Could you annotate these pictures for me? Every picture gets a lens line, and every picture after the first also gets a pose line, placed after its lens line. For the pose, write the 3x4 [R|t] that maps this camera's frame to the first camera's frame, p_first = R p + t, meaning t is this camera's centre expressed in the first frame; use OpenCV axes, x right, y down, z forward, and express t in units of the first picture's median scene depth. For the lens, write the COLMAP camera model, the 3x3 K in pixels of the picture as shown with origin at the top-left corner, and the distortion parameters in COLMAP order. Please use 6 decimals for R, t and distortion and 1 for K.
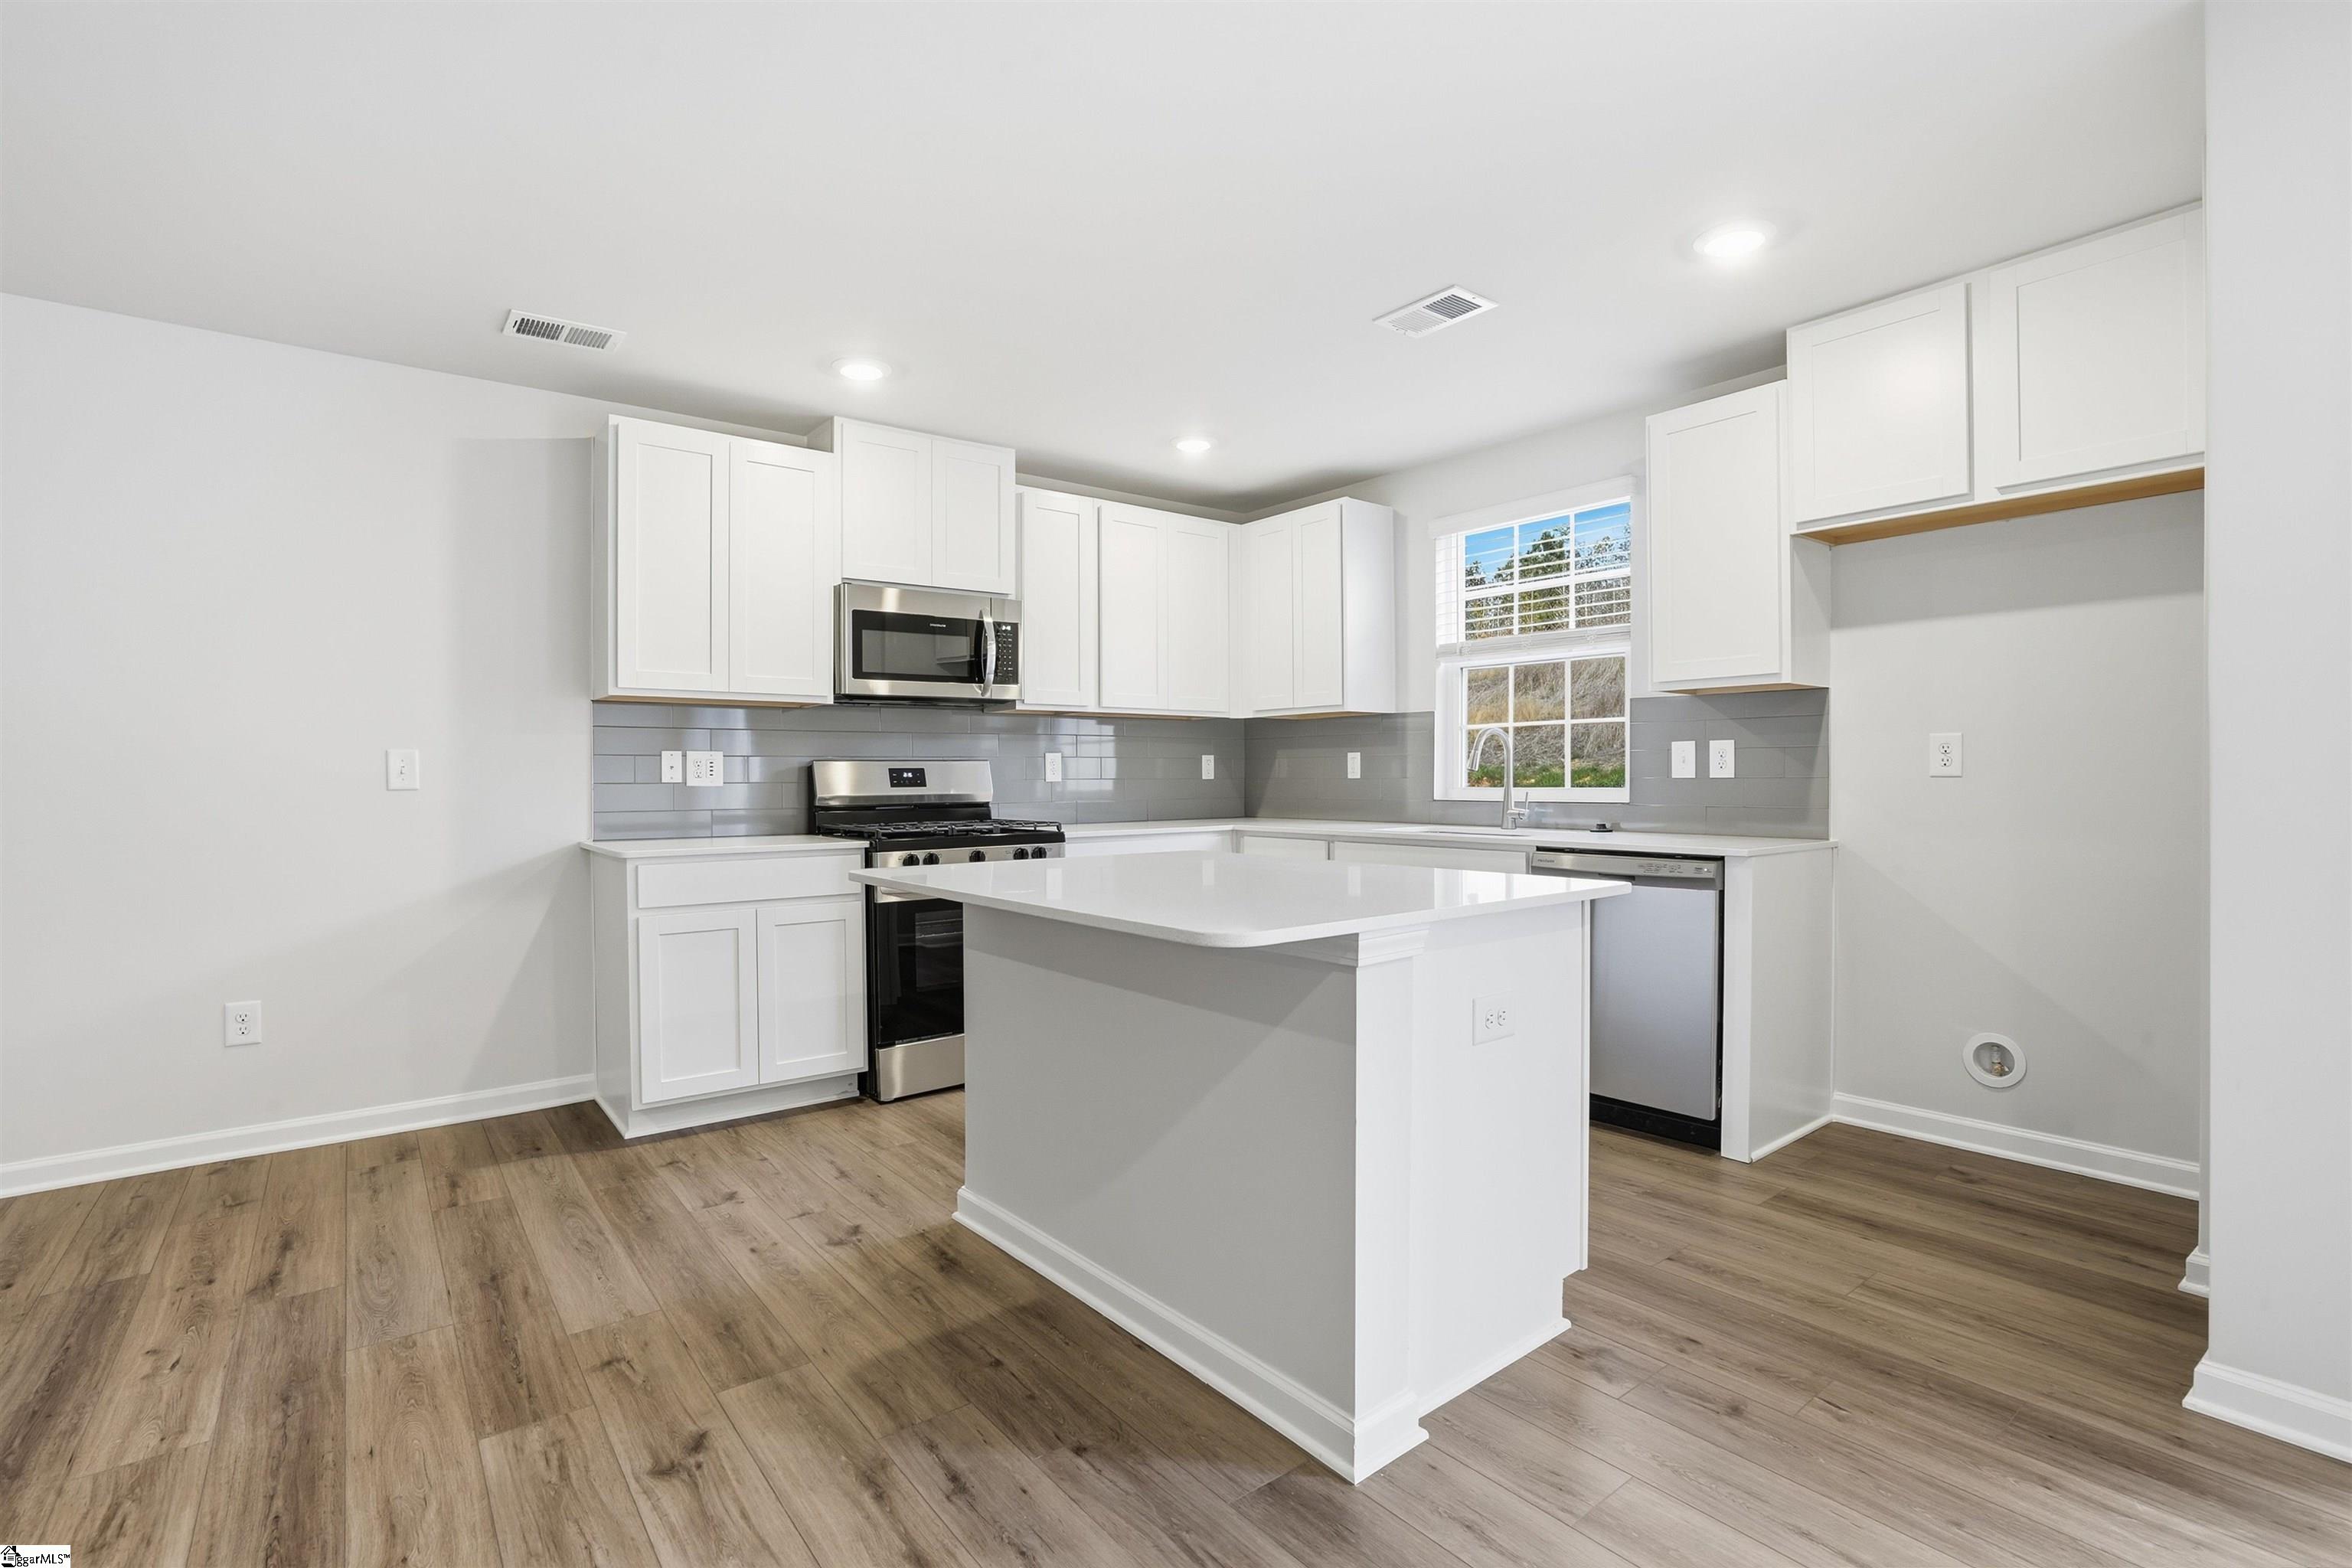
lens RADIAL K [[1094.6, 0, 1176.0], [0, 1094.6, 784.0], [0, 0, 1]] dist [-0.063244, 0.023285]
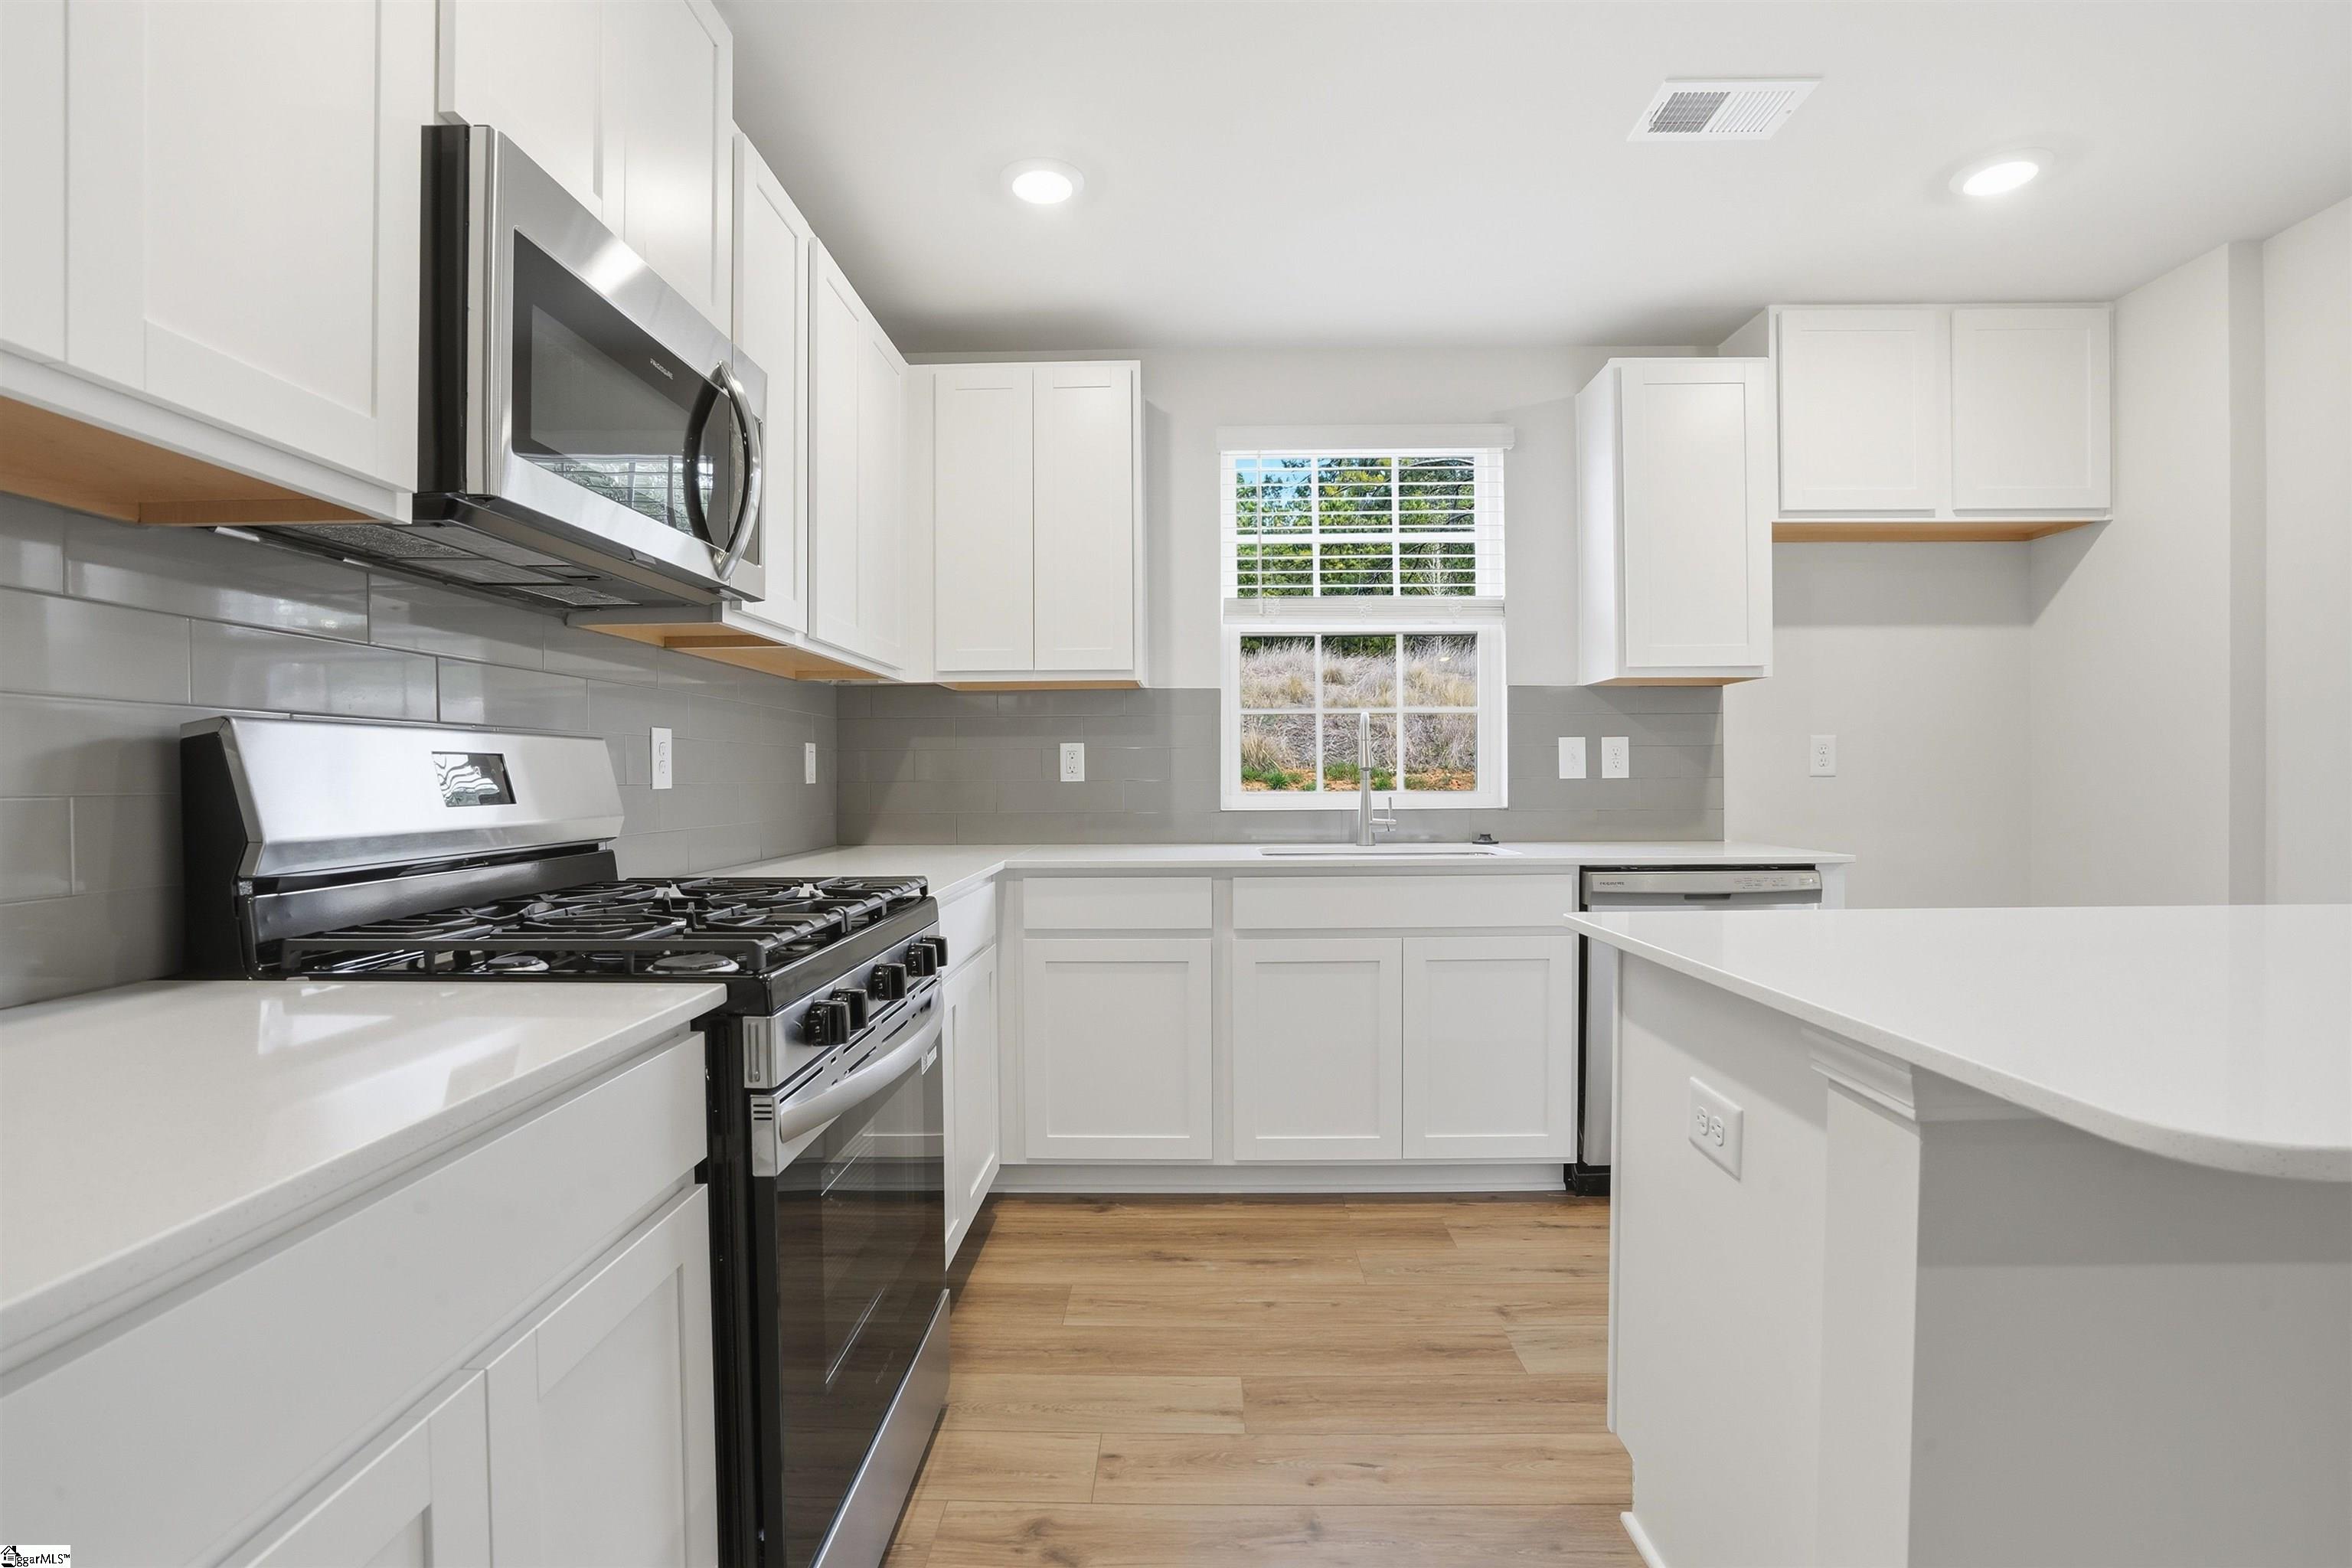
lens RADIAL K [[1088.0, 0, 1171.7], [0, 1088.0, 791.2], [0, 0, 1]] dist [-0.057952, 0.021380]
pose [[0.633269, -0.008249, 0.773888, -0.405938], [0.008278, 0.999958, 0.003885, -0.001569], [-0.773887, 0.003945, 0.633311, 0.663533]]
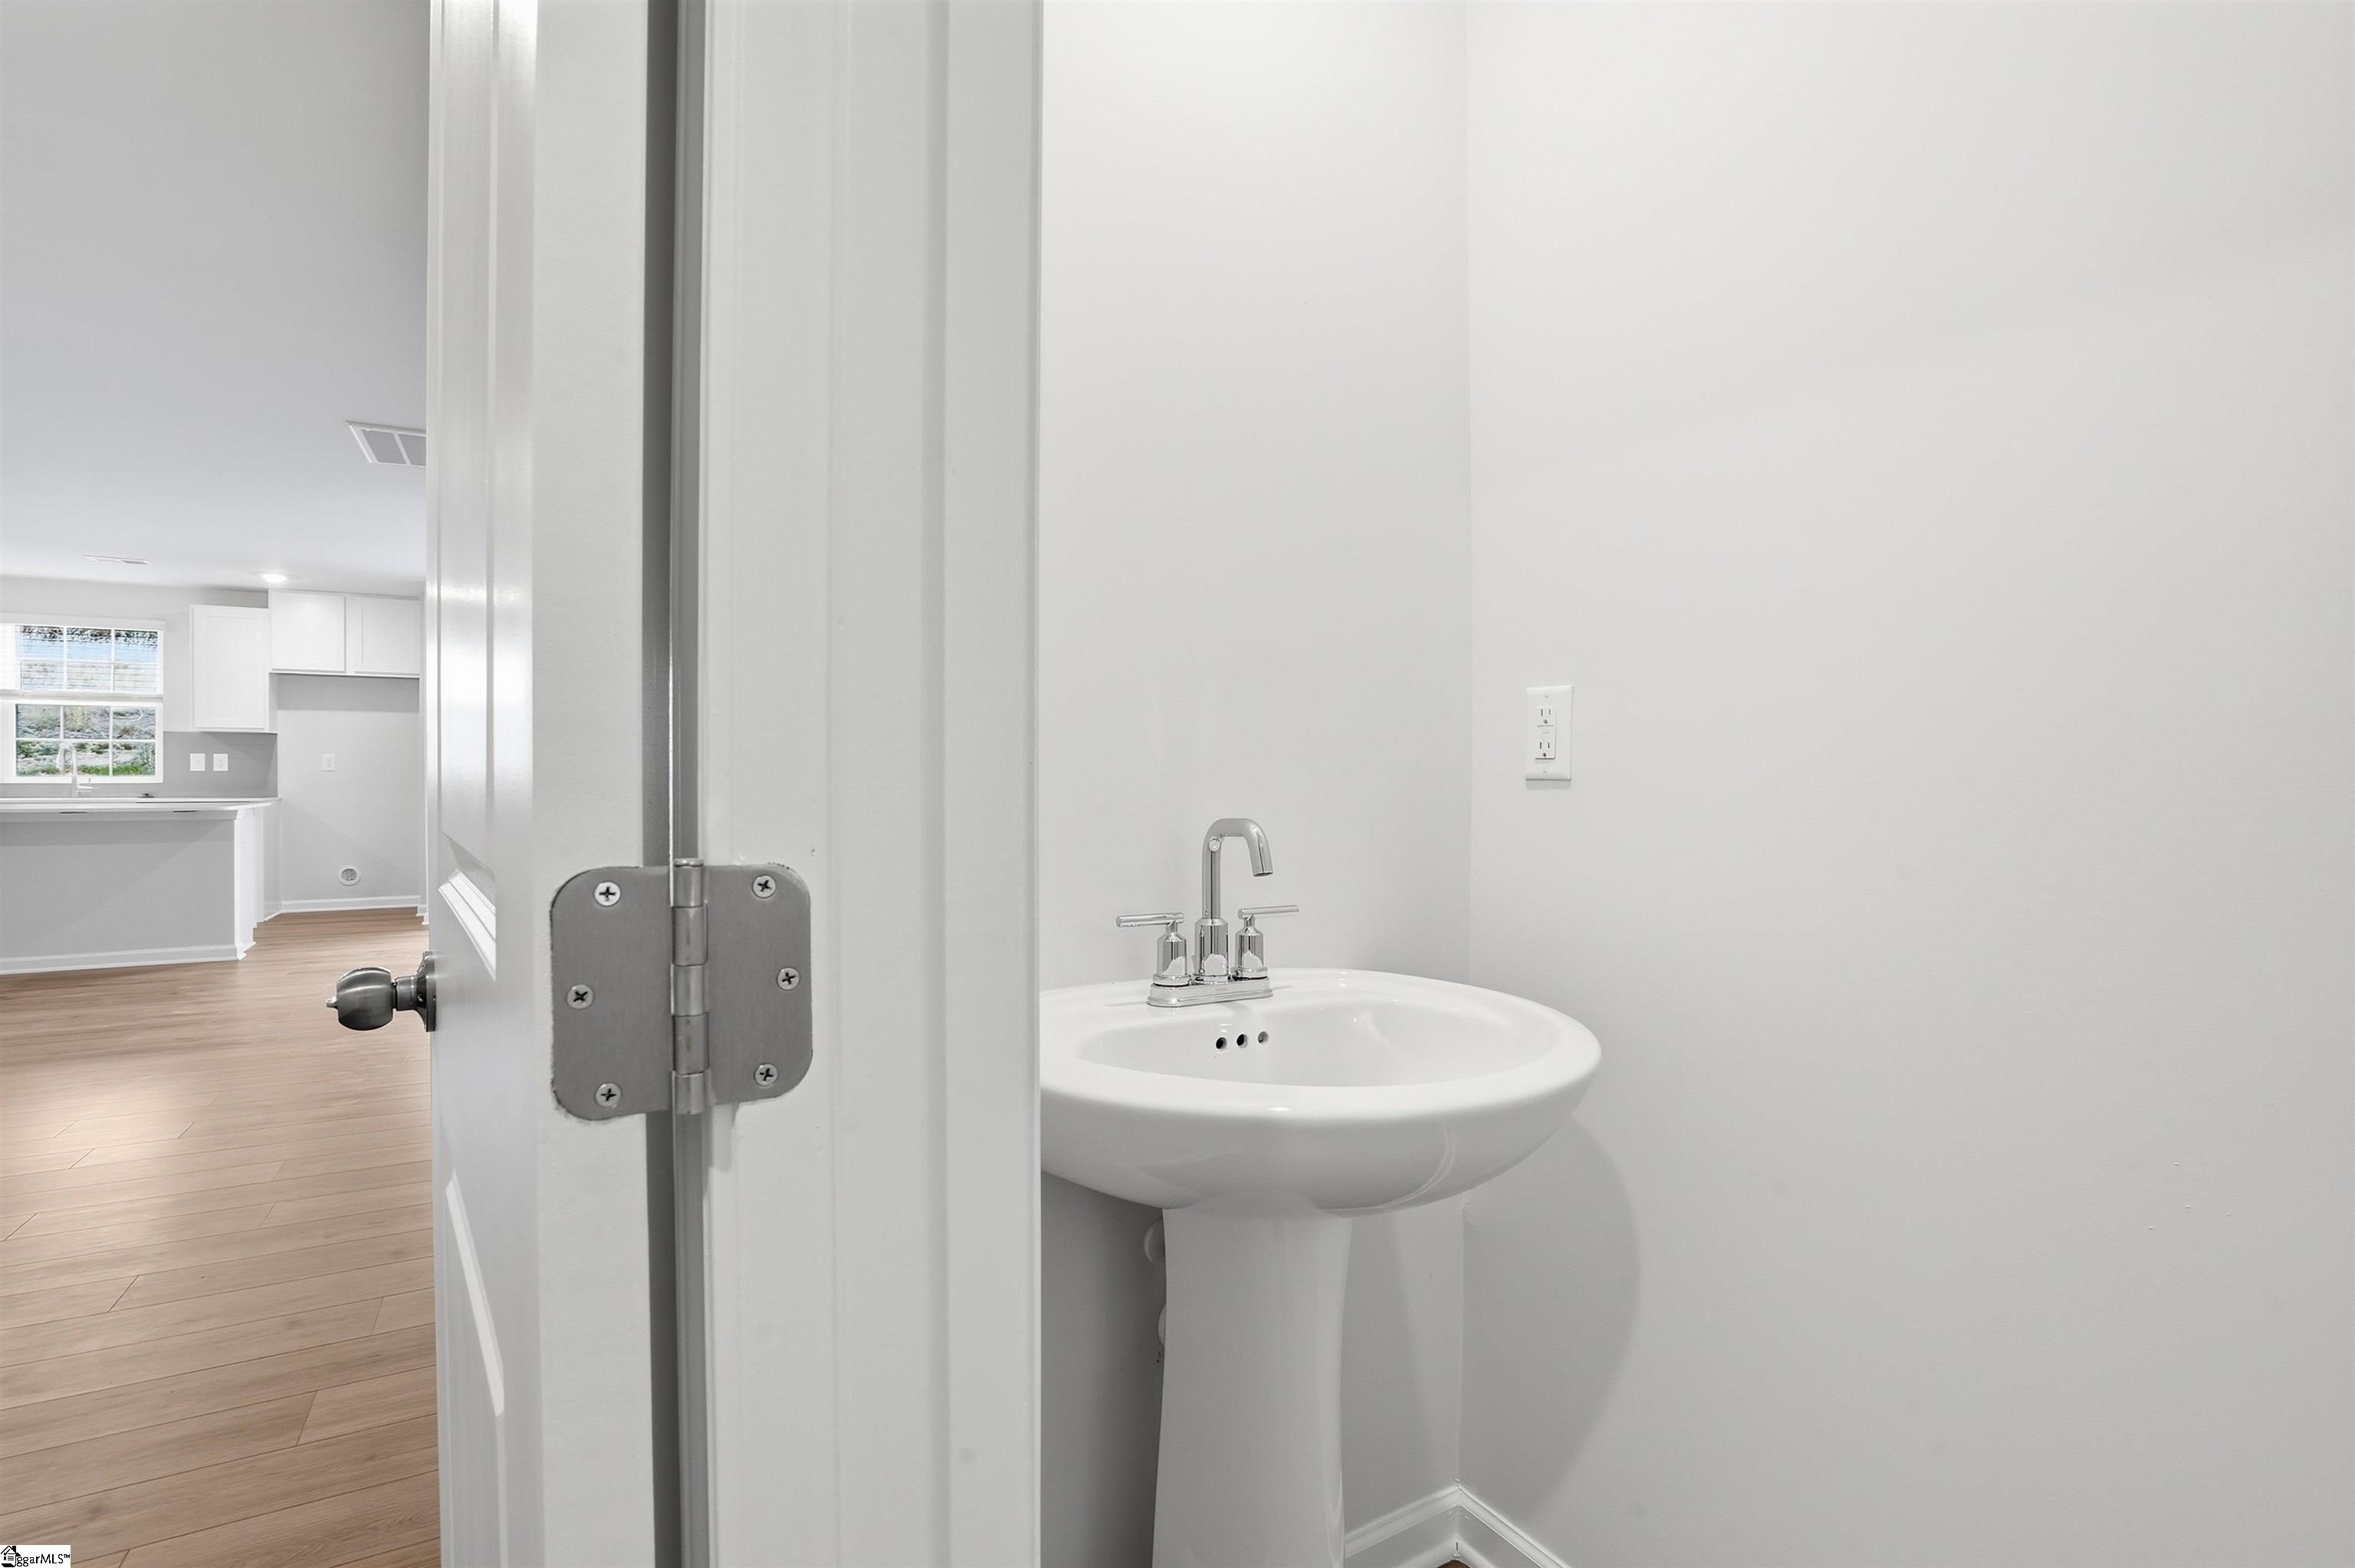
lens RADIAL K [[1089.3, 0, 1173.2], [0, 1089.3, 791.2], [0, 0, 1]] dist [-0.057952, 0.021380]
pose [[0.137439, -0.007100, 0.990485, -1.261301], [0.001656, 0.999975, 0.006938, 0.022027], [-0.990509, 0.000687, 0.137447, -1.135198]]
